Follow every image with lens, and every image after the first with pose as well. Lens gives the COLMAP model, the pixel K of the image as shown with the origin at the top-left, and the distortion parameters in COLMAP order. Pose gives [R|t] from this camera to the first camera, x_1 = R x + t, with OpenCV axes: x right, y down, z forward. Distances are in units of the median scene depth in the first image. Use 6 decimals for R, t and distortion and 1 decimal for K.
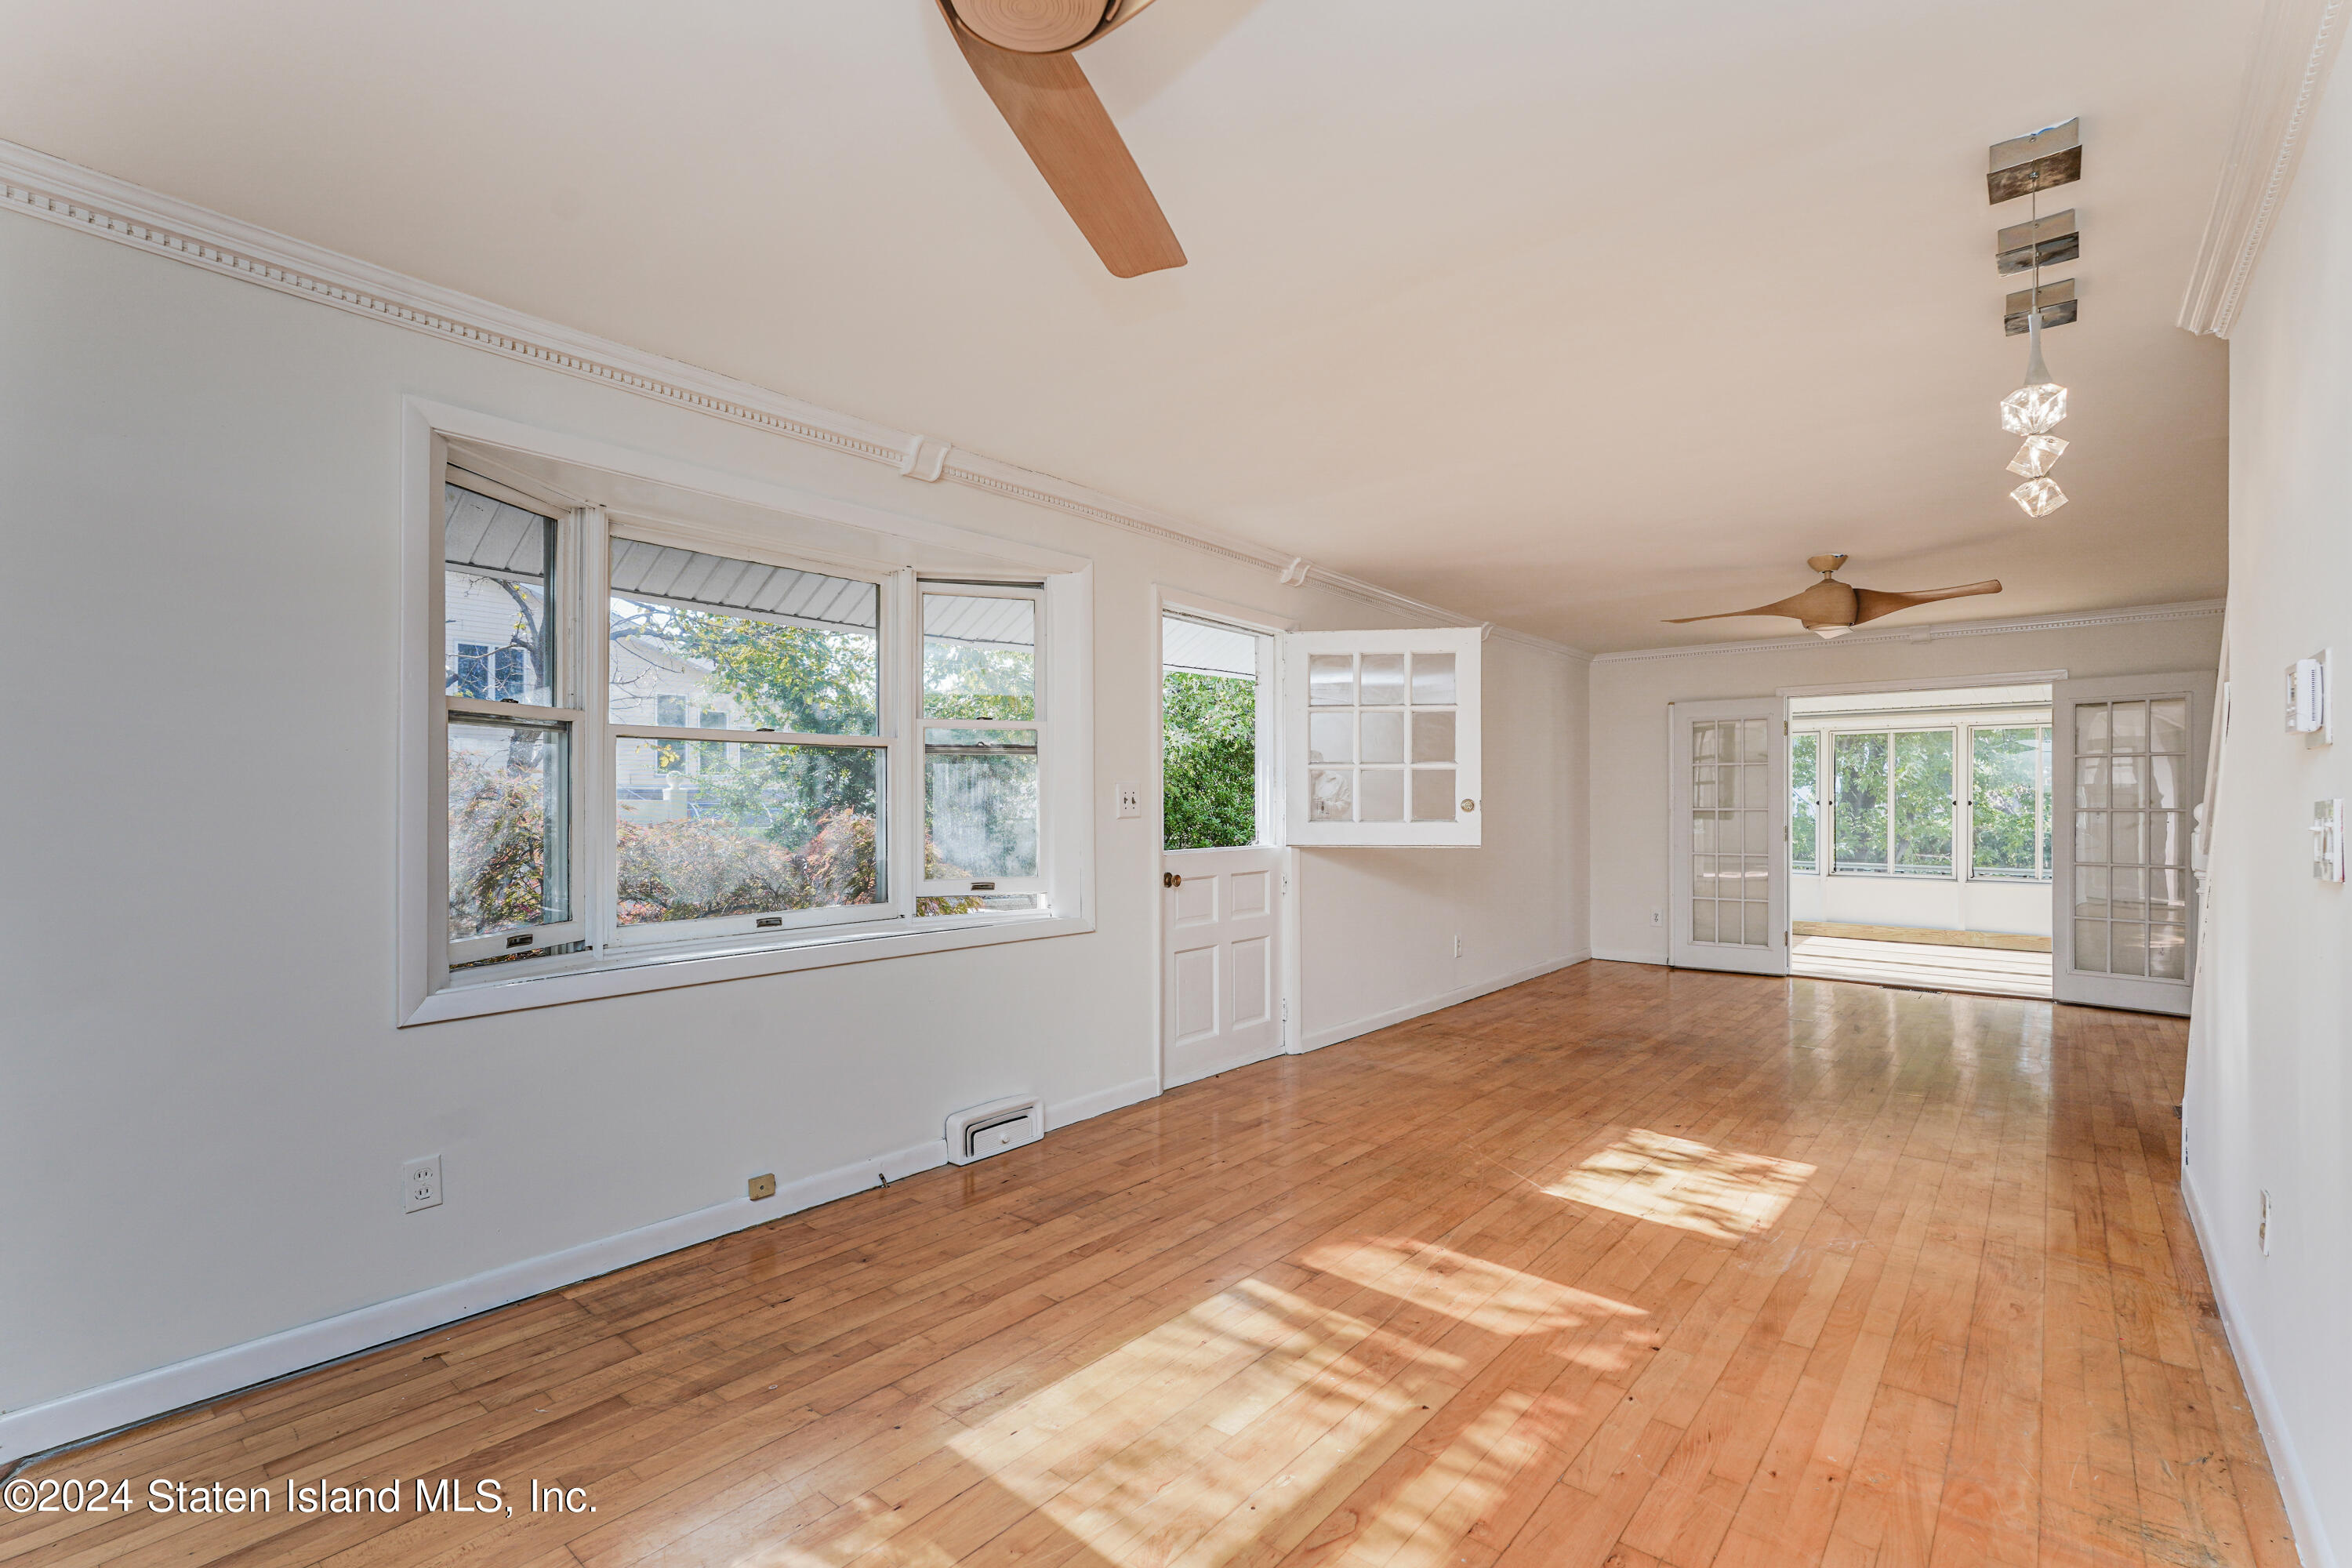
lens RADIAL K [[1040.3, 0, 1187.4], [0, 1040.3, 787.8], [0, 0, 1]] dist [-0.006945, 0.002383]
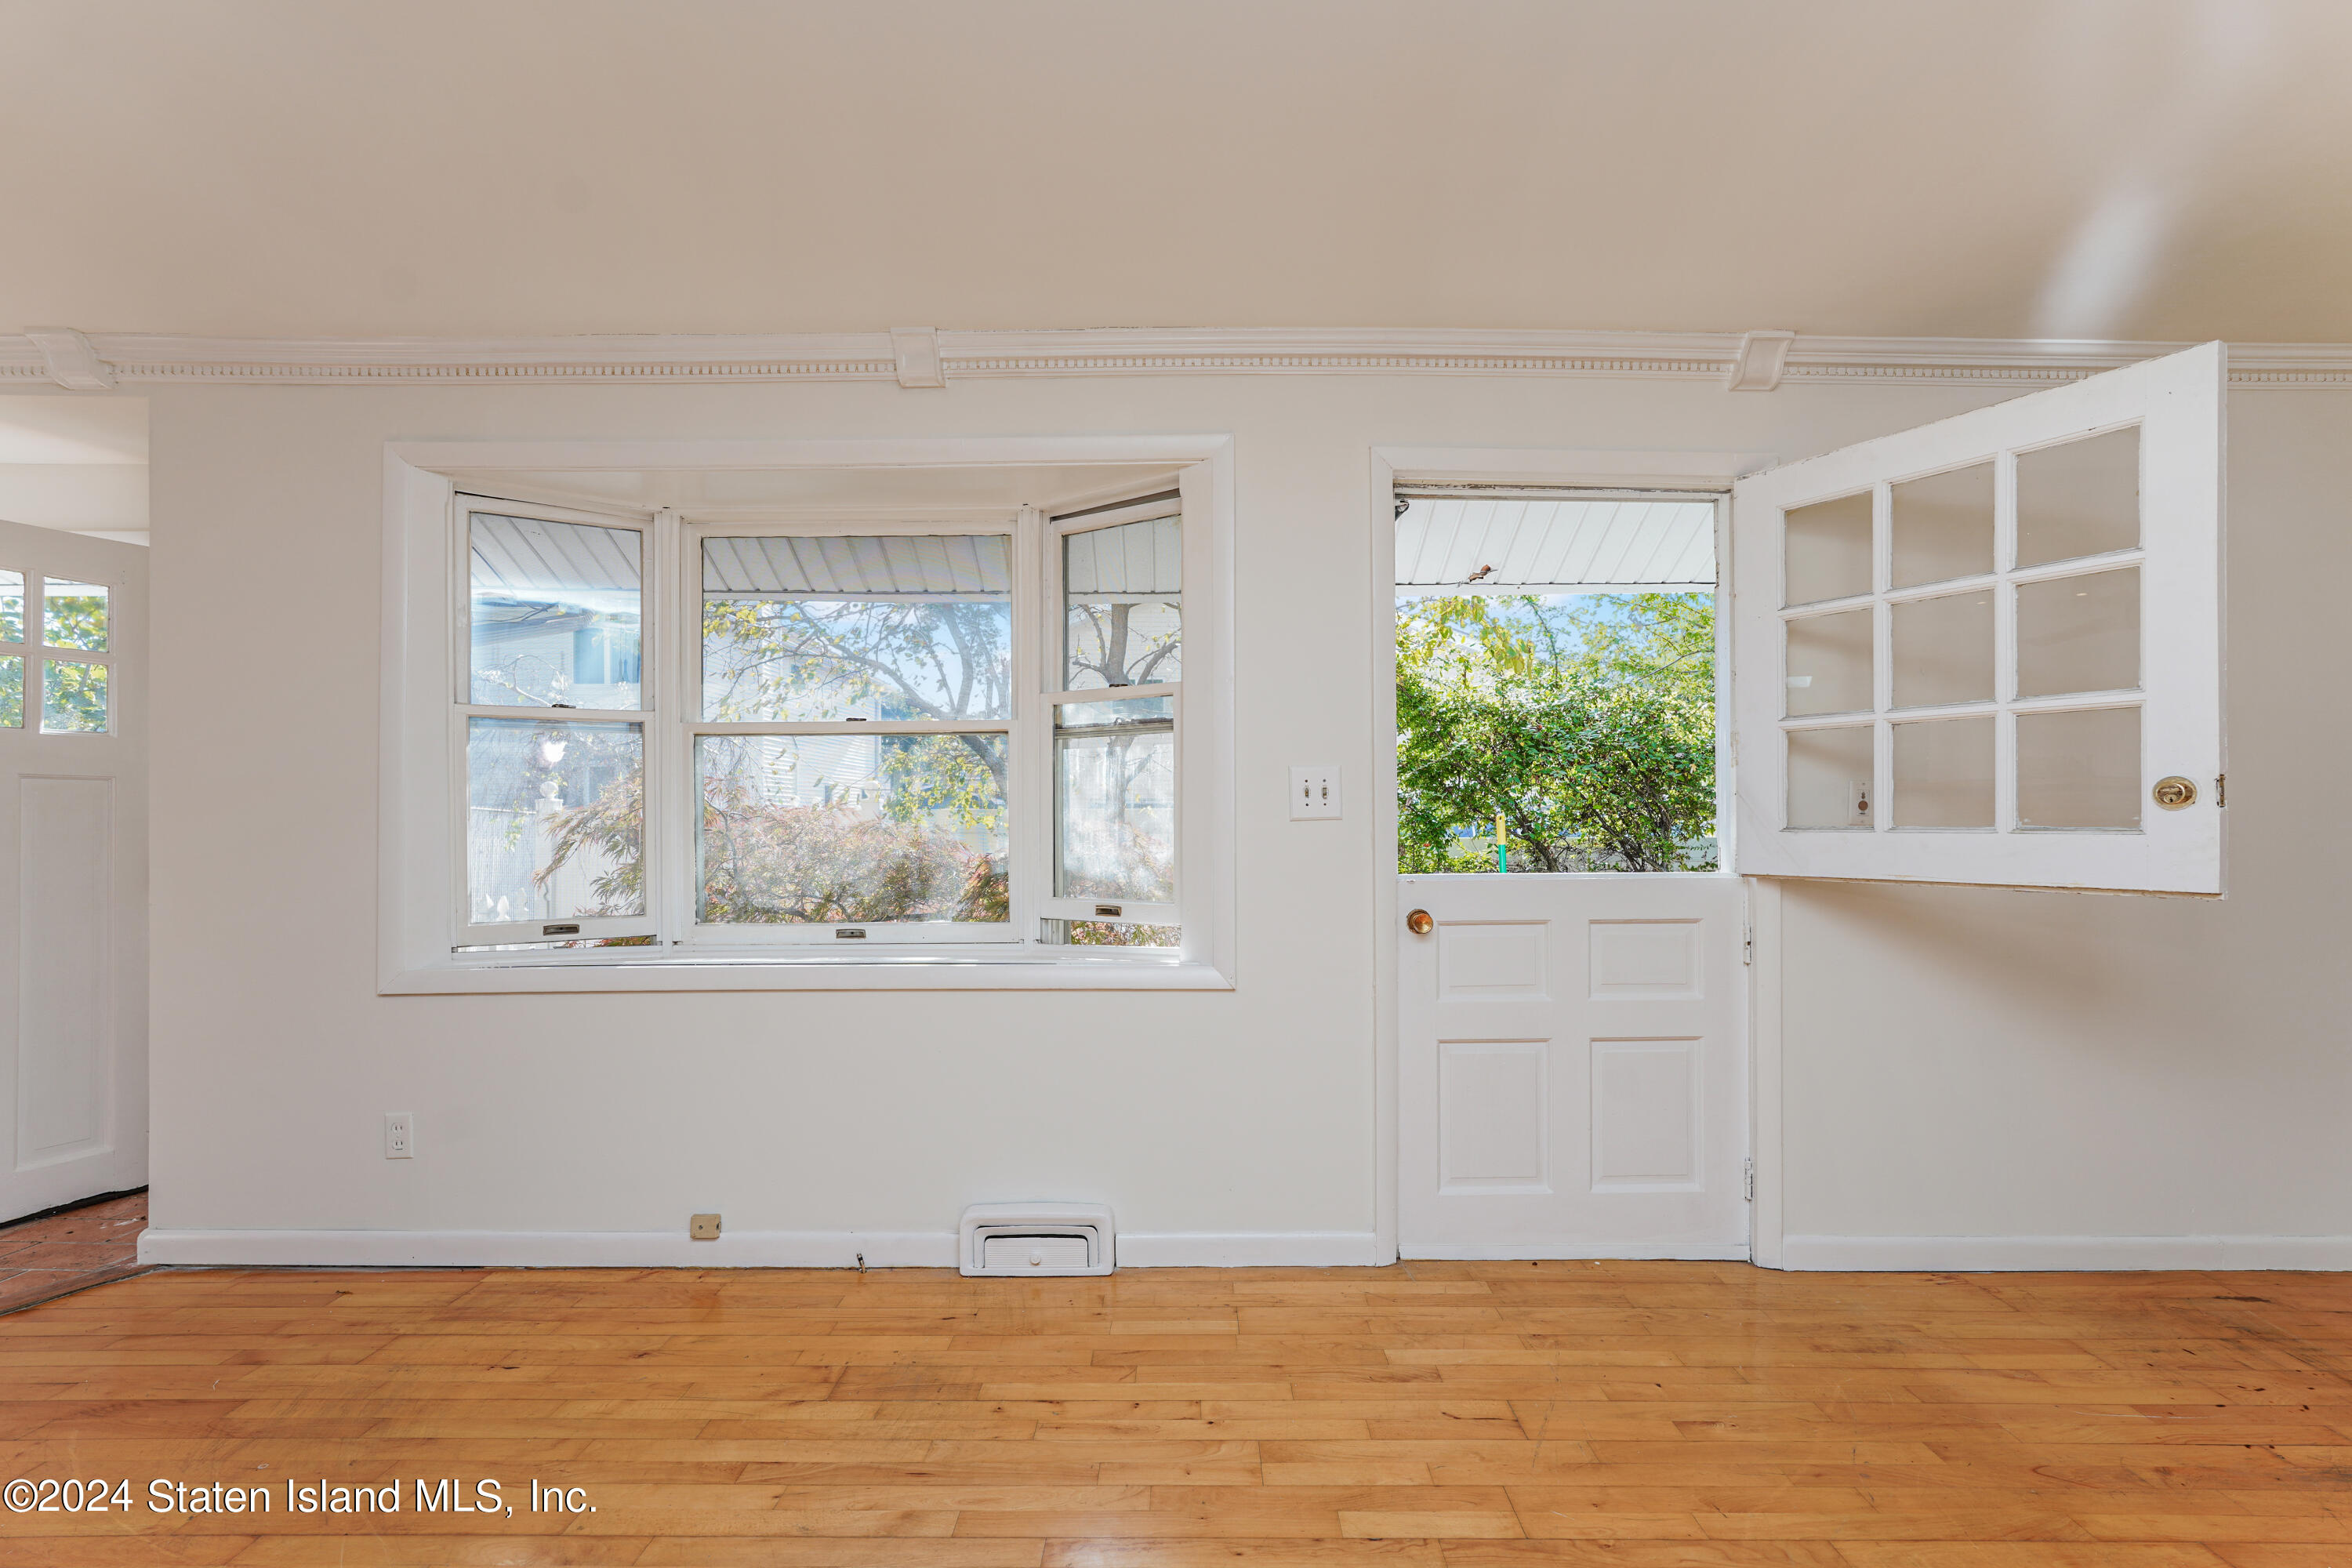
lens RADIAL K [[1040.3, 0, 1173.6], [0, 1040.3, 809.4], [0, 0, 1]] dist [-0.006945, 0.002383]
pose [[0.646016, -0.007468, -0.763287, 0.427725], [0.014250, 0.999896, 0.002277, 0.021921], [0.763191, -0.012348, 0.646056, 0.582870]]
